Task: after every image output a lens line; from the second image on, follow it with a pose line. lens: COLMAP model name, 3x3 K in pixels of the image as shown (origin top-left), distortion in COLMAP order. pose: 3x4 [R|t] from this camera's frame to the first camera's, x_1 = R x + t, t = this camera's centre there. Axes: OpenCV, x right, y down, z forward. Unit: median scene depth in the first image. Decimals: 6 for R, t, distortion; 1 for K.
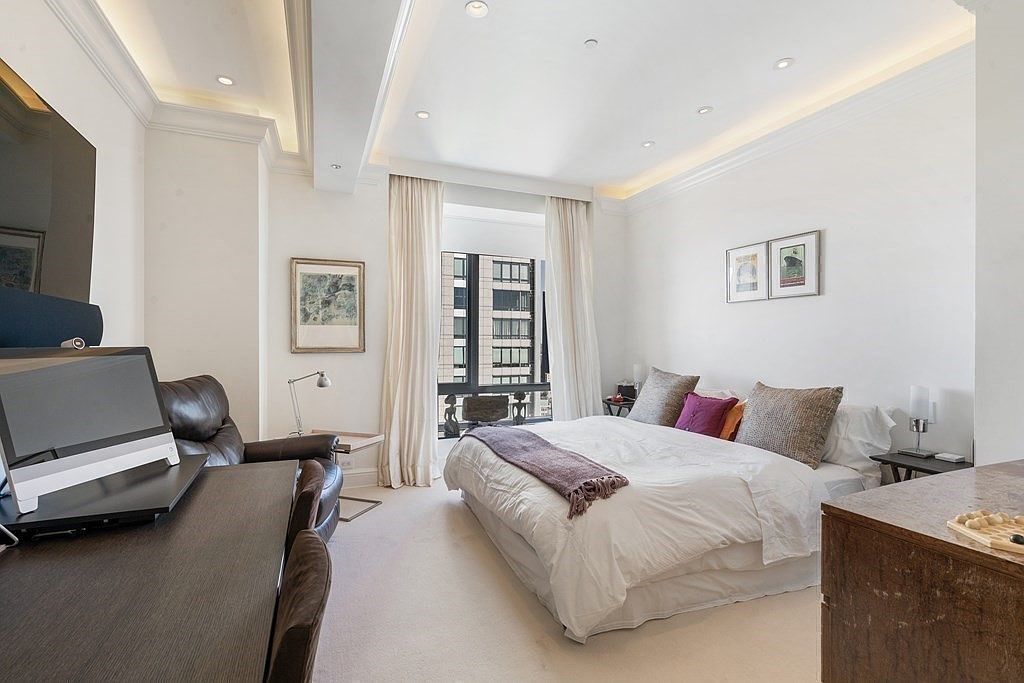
lens RADIAL K [[461.6, 0, 512.0], [0, 461.6, 341.5], [0, 0, 1]] dist [-0.000156, 0.000367]
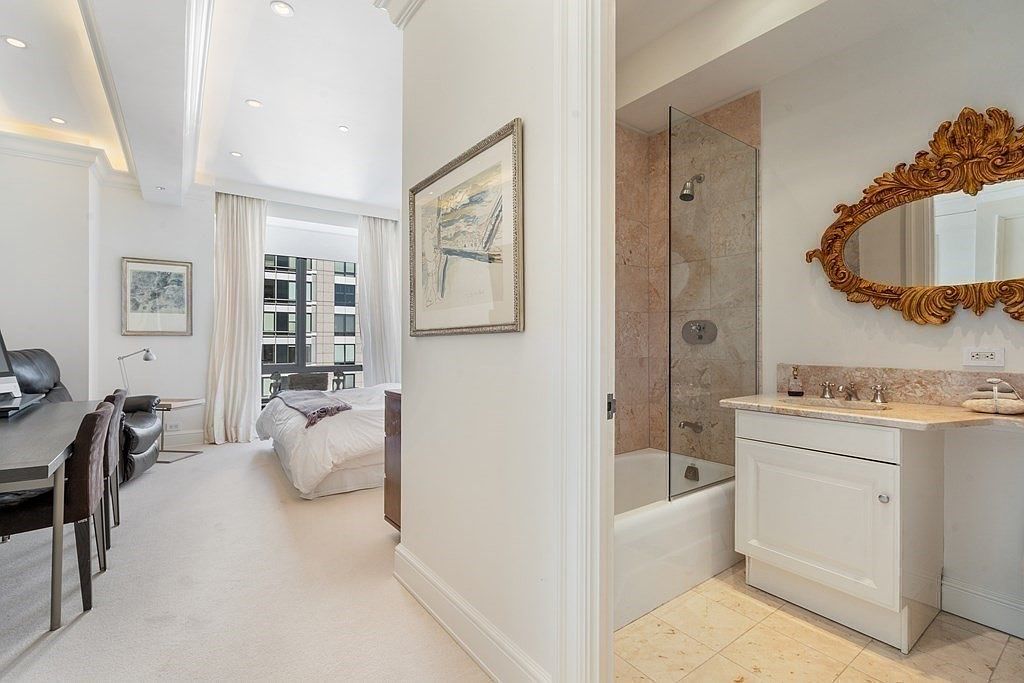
lens RADIAL K [[461.6, 0, 512.0], [0, 461.6, 341.5], [0, 0, 1]] dist [-0.000156, 0.000367]
pose [[0.974975, 0.001646, 0.222306, 0.249175], [-0.001888, 0.999998, 0.000877, 0.037210], [-0.222304, -0.001275, 0.974976, -0.405904]]
